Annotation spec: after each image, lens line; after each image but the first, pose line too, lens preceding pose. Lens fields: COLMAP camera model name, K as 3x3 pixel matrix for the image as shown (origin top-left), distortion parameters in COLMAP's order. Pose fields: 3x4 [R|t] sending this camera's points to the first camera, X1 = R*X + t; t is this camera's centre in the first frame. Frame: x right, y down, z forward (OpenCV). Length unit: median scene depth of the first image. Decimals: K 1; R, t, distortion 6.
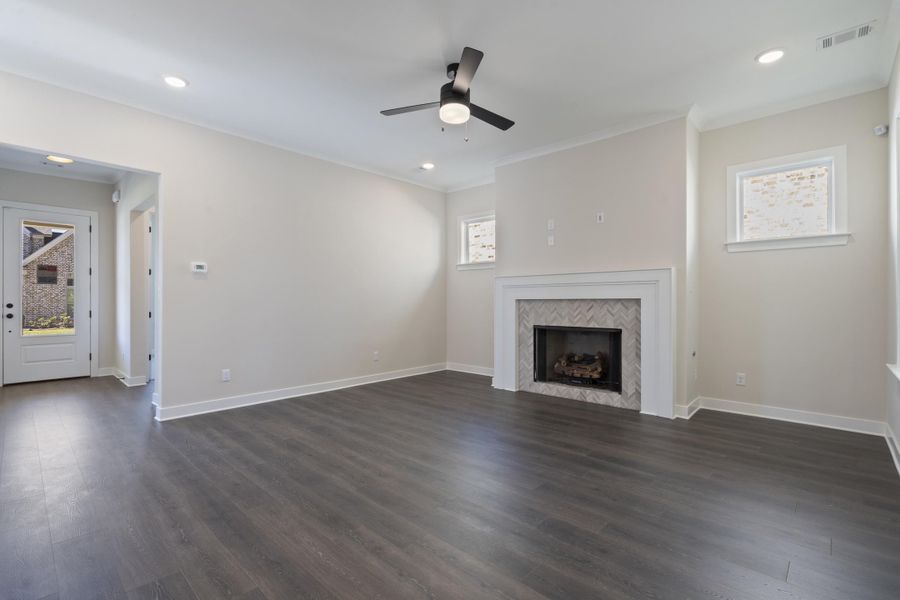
lens RADIAL K [[408.6, 0, 427.3], [0, 408.6, 303.0], [0, 0, 1]] dist [-0.007982, 0.002566]
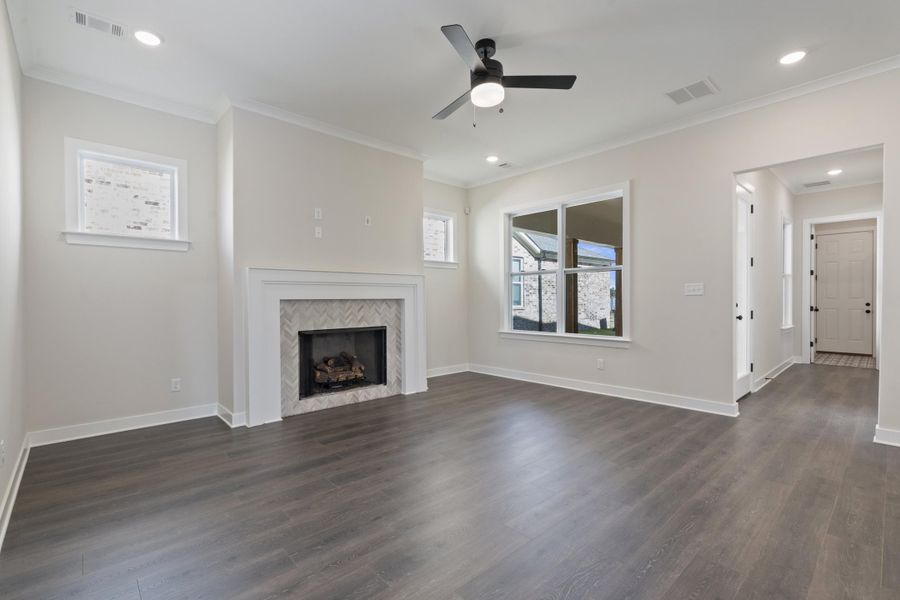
lens RADIAL K [[408.6, 0, 455.9], [0, 408.6, 300.2], [0, 0, 1]] dist [-0.007982, 0.002566]
pose [[0.038723, -0.006249, 0.999230, -0.580007], [0.003481, 0.999975, 0.006119, -0.012520], [-0.999244, 0.003241, 0.038744, 0.703751]]
